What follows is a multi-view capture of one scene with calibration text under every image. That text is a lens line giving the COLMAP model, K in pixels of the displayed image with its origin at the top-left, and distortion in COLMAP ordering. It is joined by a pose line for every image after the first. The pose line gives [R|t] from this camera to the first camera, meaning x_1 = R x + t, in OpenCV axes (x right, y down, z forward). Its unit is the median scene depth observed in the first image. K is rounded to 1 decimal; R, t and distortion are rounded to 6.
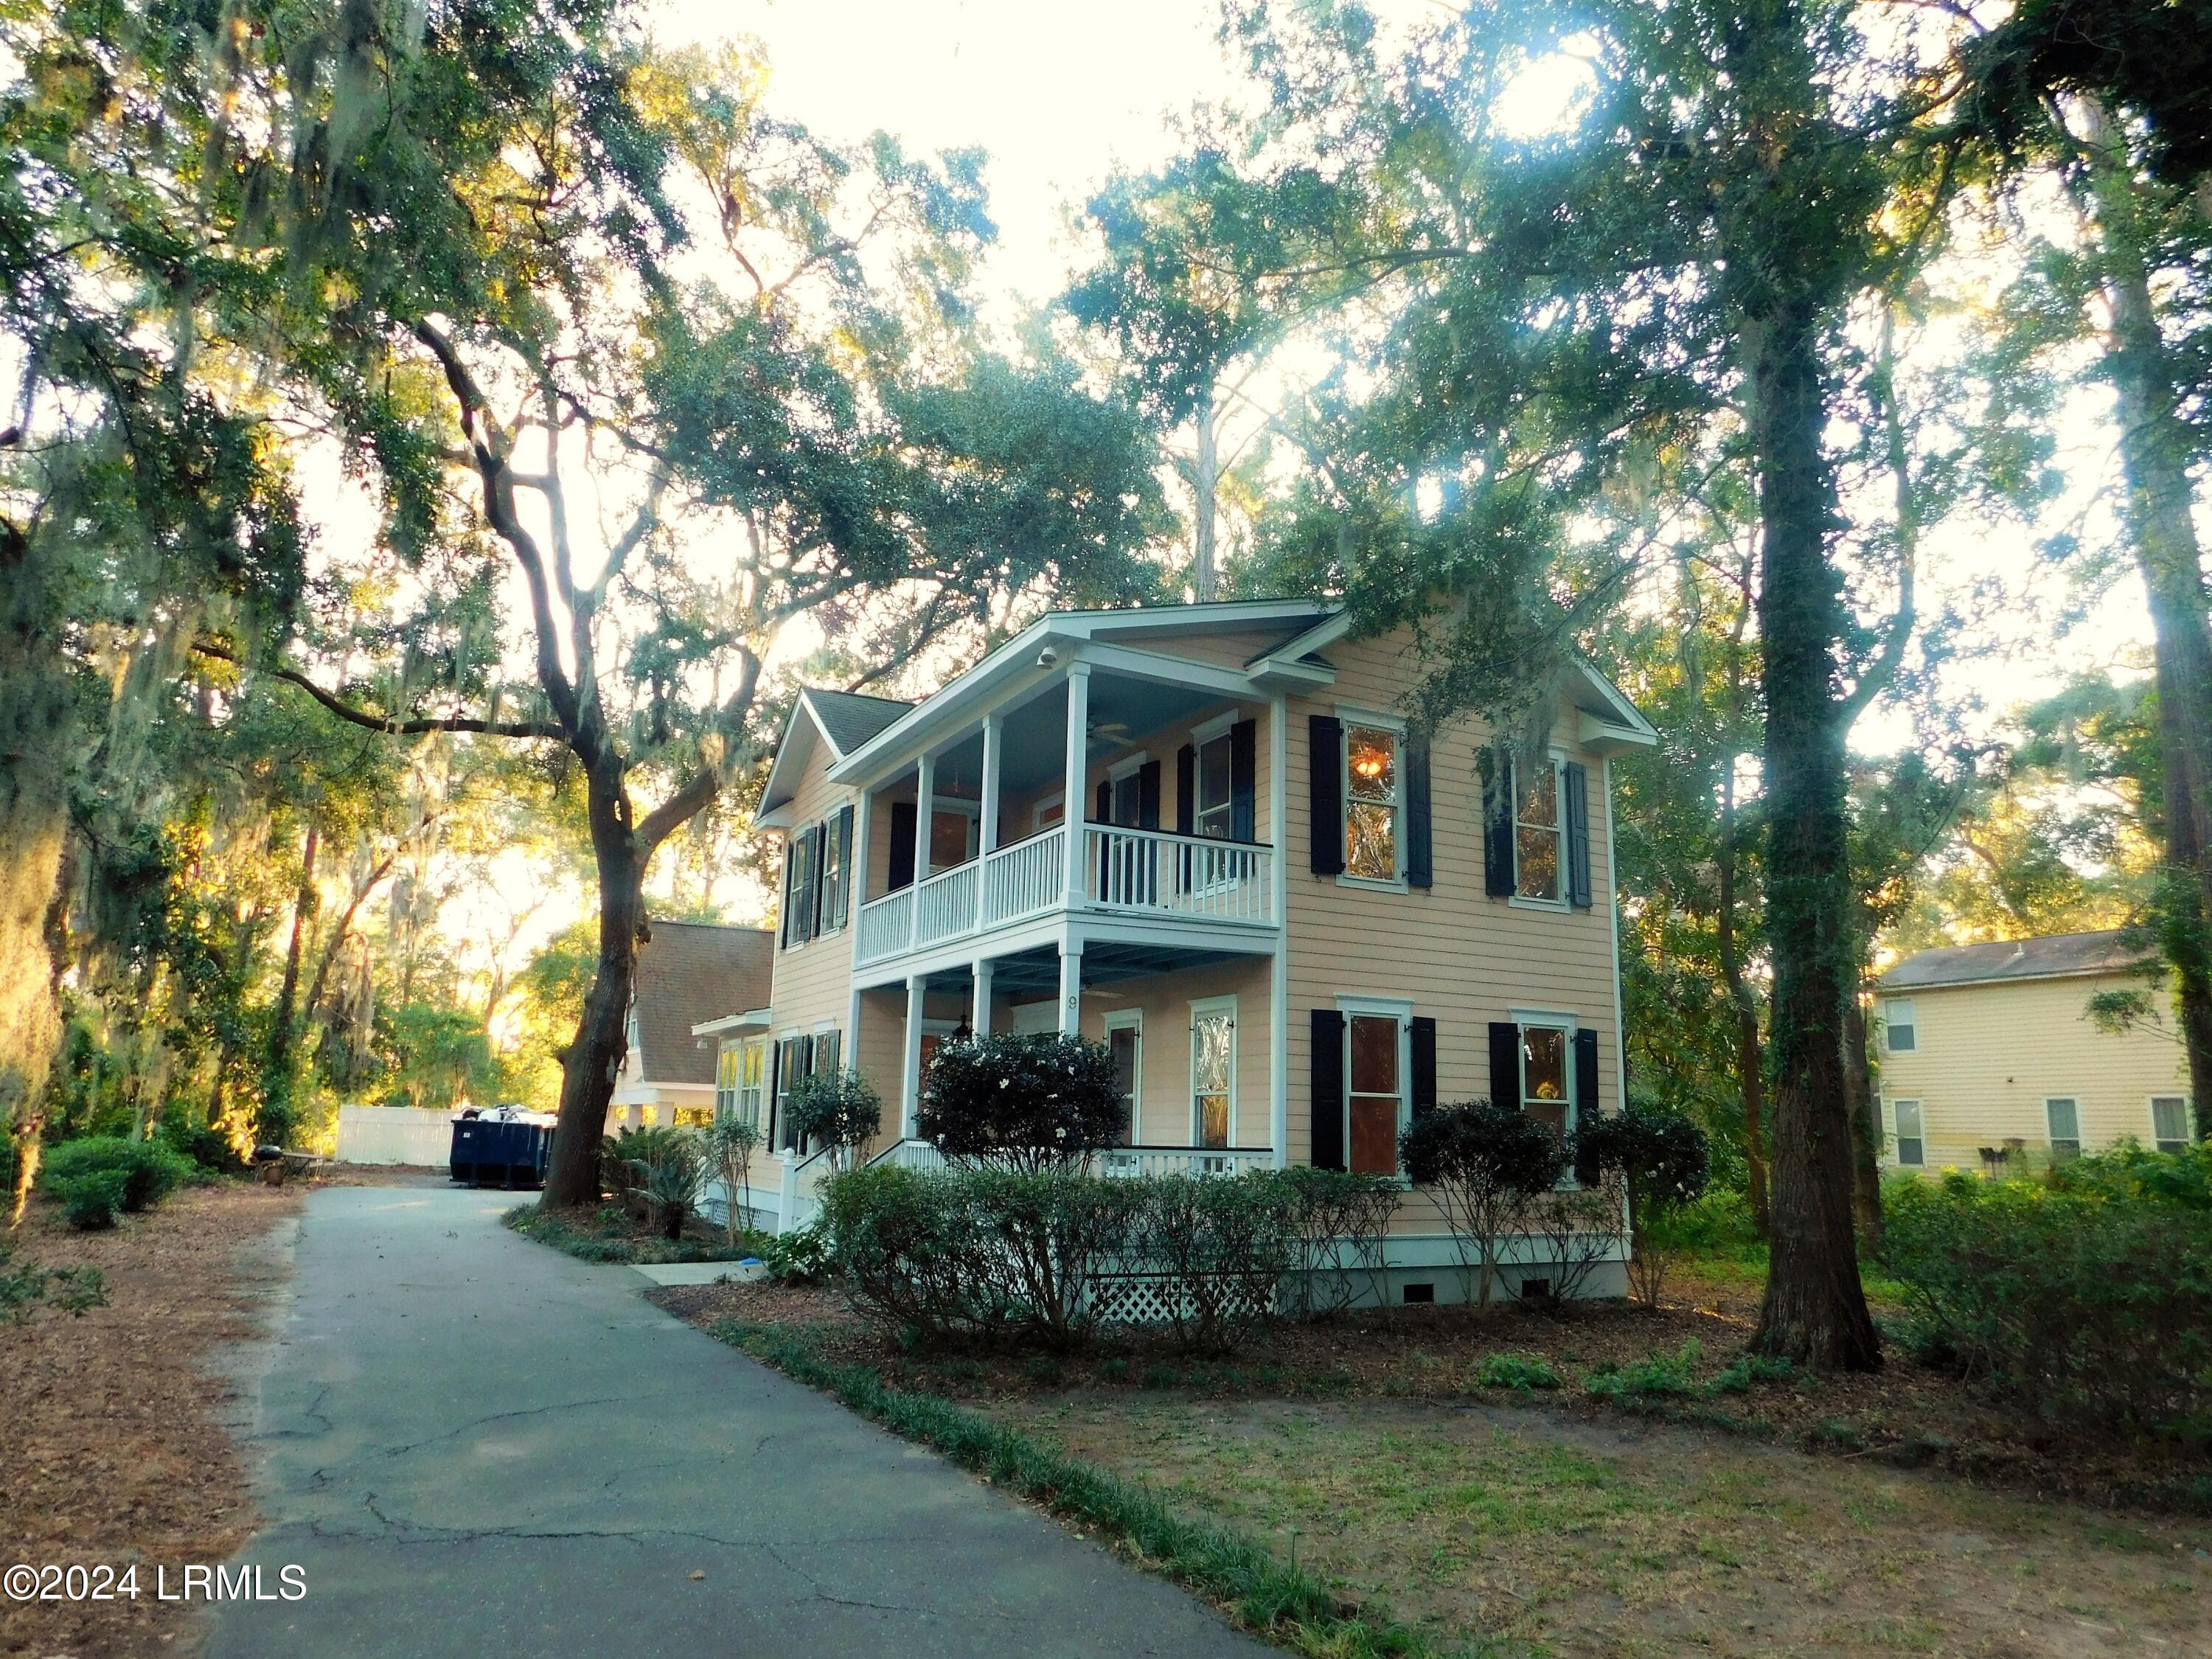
lens RADIAL K [[1460.0, 0, 1110.3], [0, 1460.0, 822.5], [0, 0, 1]] dist [-0.077483, 0.071404]
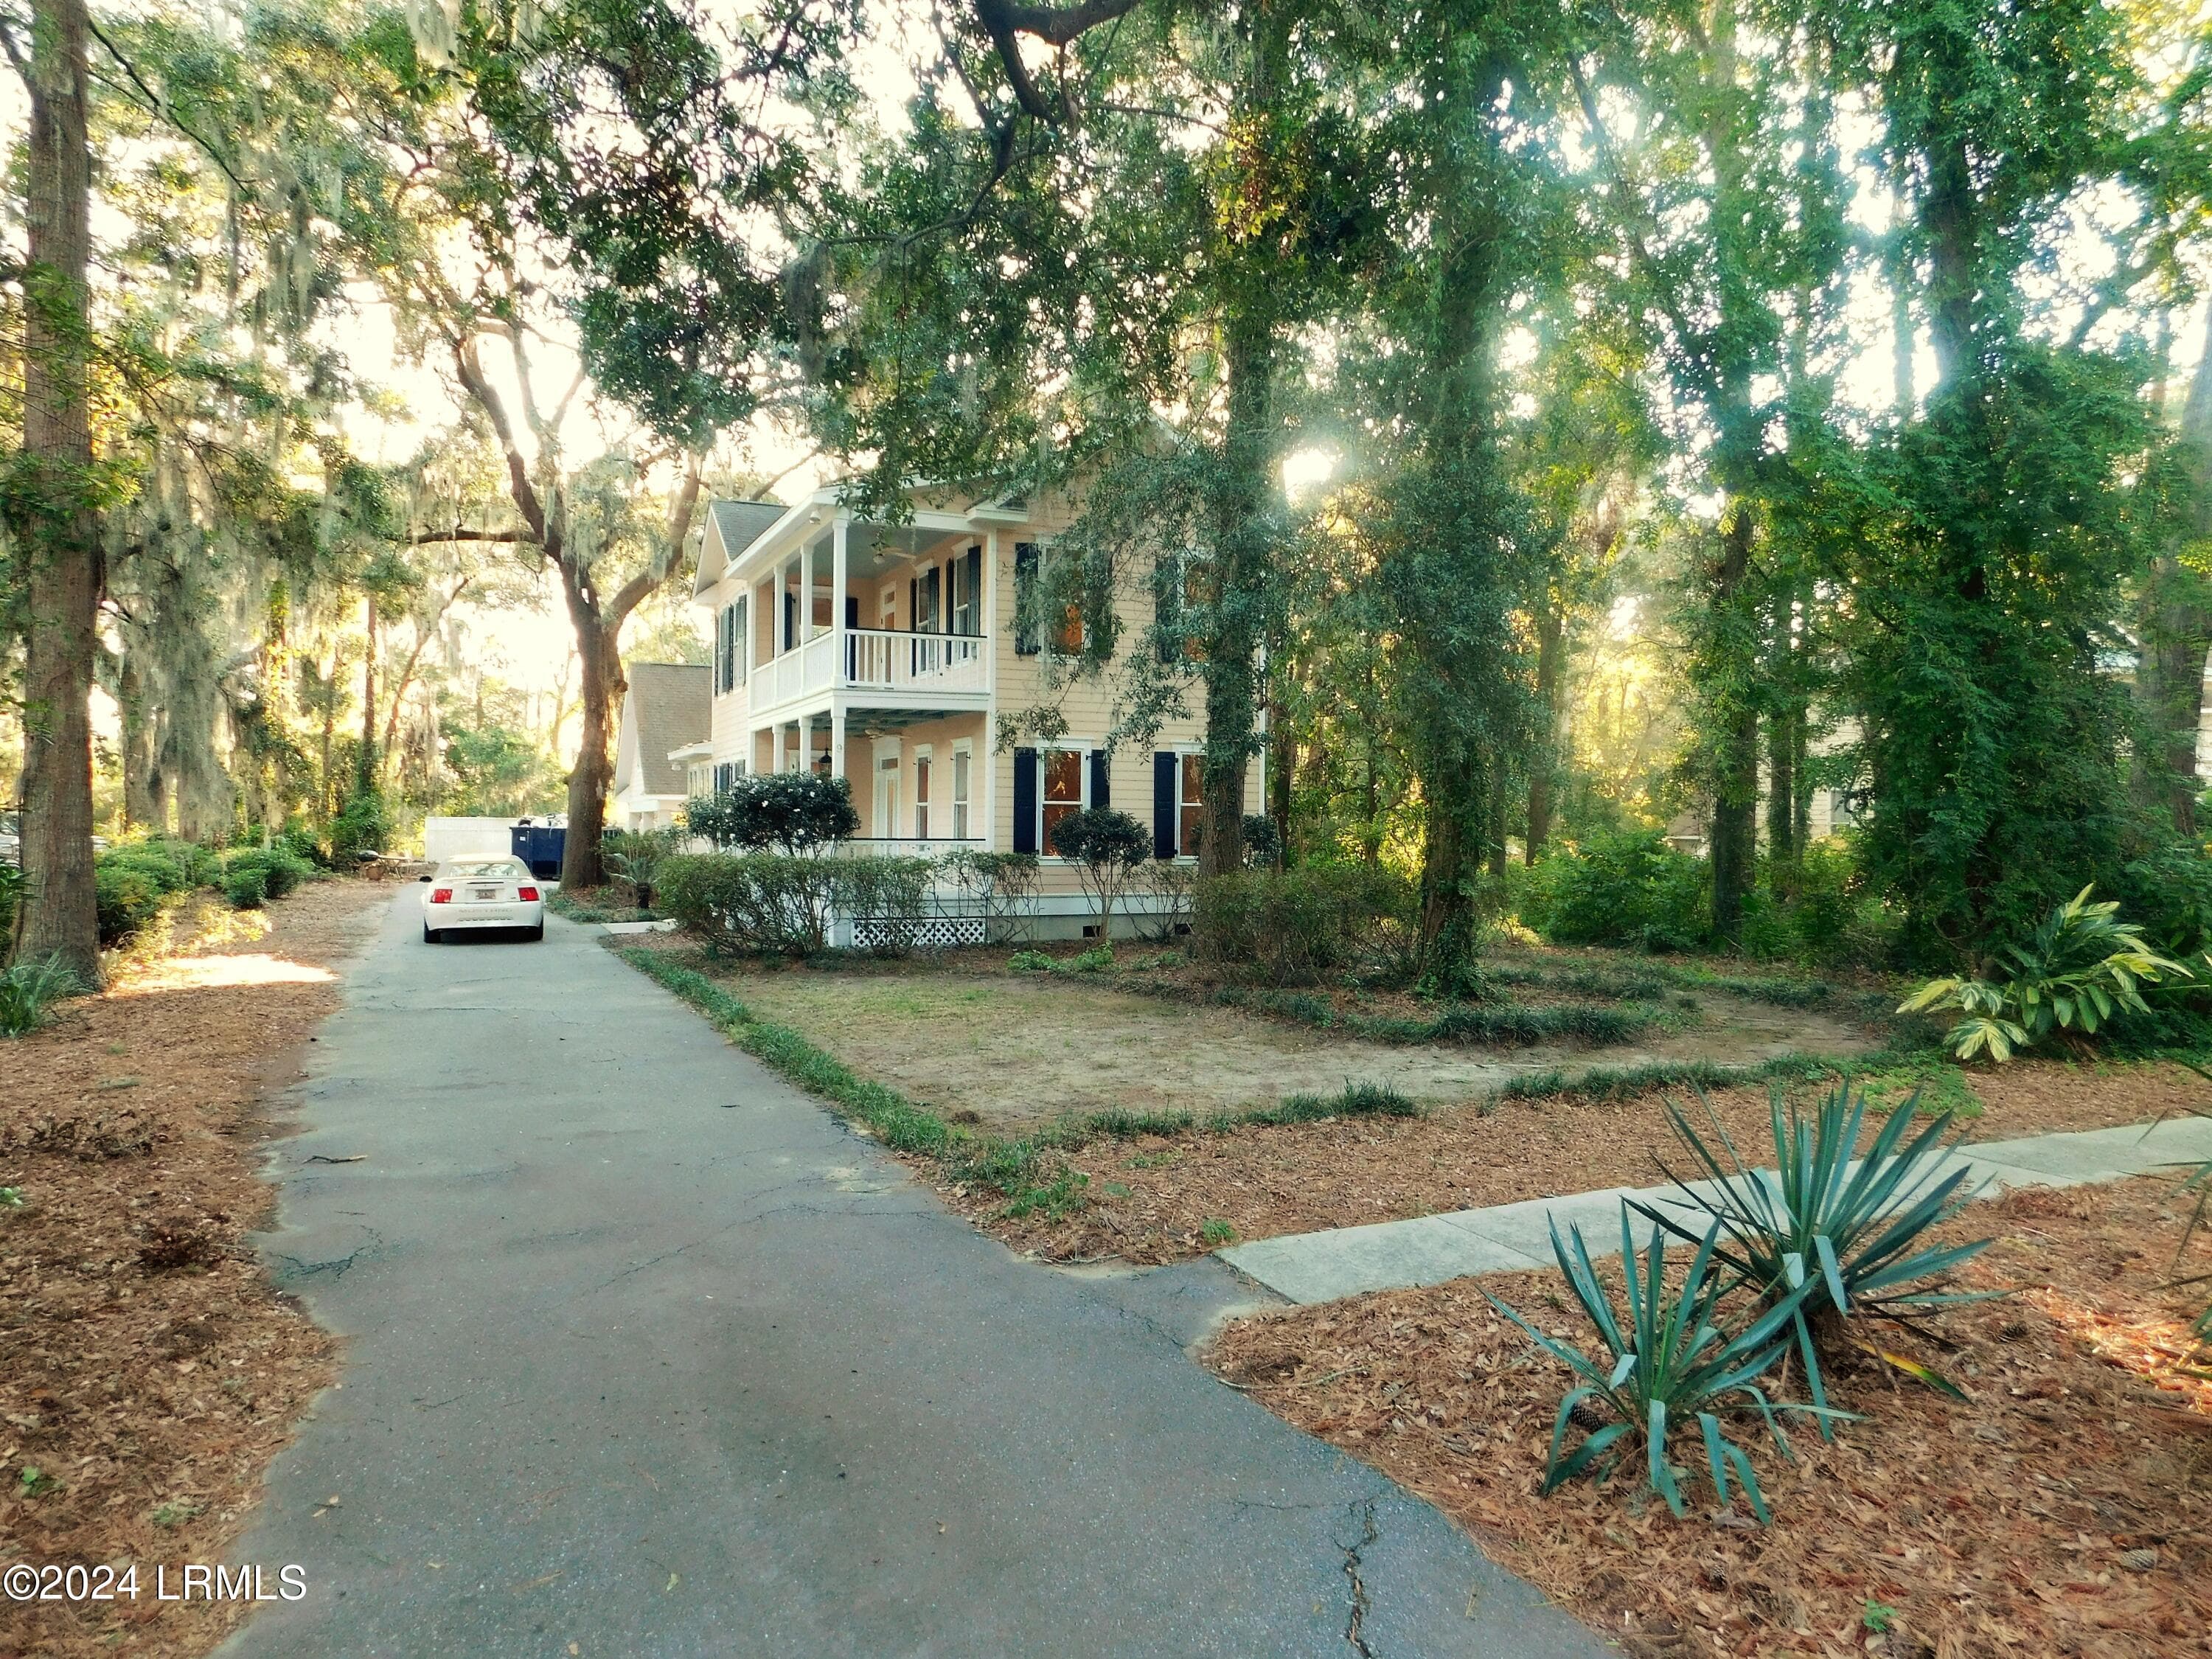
lens RADIAL K [[1460.0, 0, 1110.3], [0, 1460.0, 822.5], [0, 0, 1]] dist [-0.077483, 0.071404]
pose [[0.998423, -0.016325, -0.053717, 0.303564], [0.027166, 0.977802, 0.207763, -0.099880], [0.049133, -0.208895, 0.976703, -0.453099]]
